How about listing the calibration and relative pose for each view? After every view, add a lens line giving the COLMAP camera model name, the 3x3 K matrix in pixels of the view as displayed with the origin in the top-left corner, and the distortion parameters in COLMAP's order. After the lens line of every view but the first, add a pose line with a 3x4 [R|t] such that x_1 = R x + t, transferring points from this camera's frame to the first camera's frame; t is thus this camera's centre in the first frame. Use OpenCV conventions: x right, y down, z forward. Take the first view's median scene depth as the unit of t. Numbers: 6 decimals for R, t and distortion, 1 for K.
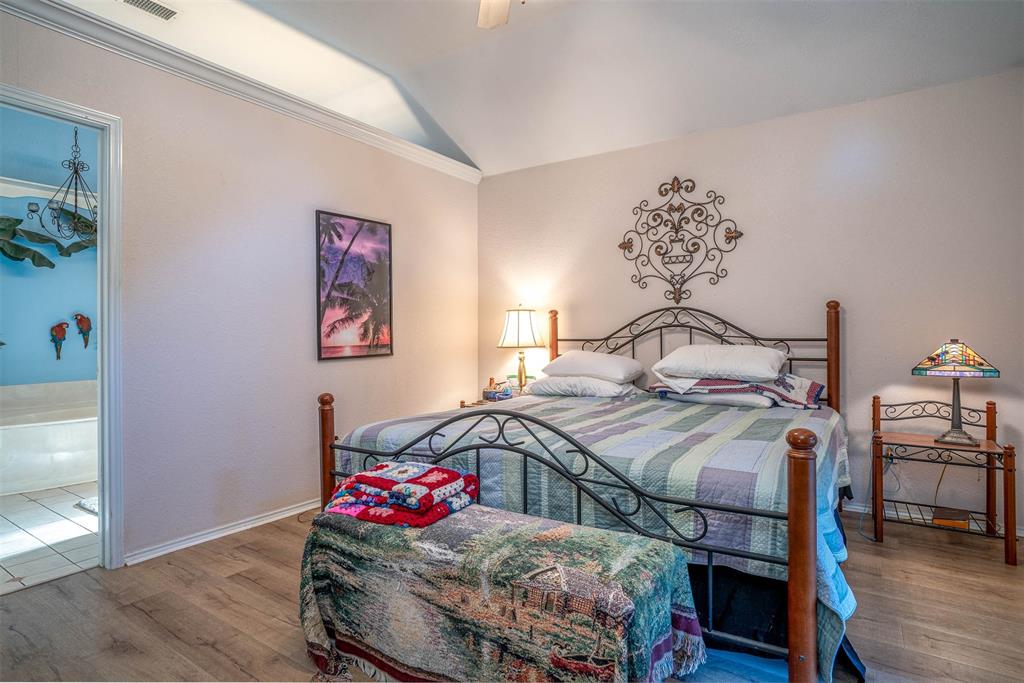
lens RADIAL K [[539.7, 0, 506.8], [0, 539.7, 340.7], [0, 0, 1]] dist [-0.058803, 0.031164]
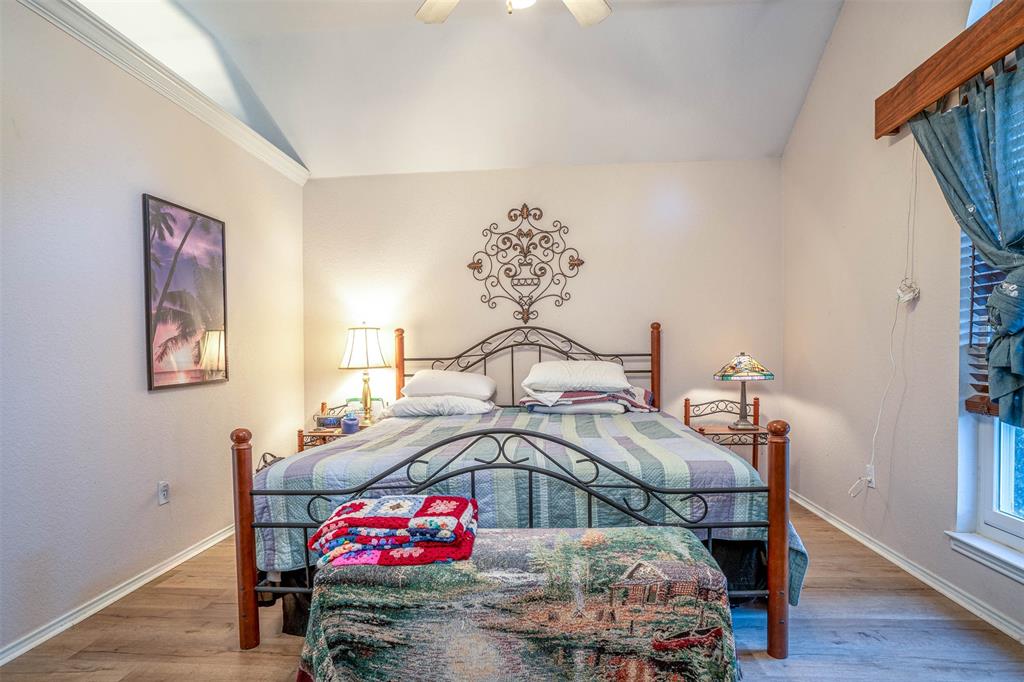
lens RADIAL K [[539.7, 0, 526.3], [0, 539.7, 377.3], [0, 0, 1]] dist [-0.058803, 0.031164]
pose [[0.866763, -0.034165, 0.497549, -0.275584], [0.019113, 0.999193, 0.035316, 0.000933], [-0.498354, -0.021101, 0.866717, 0.076934]]
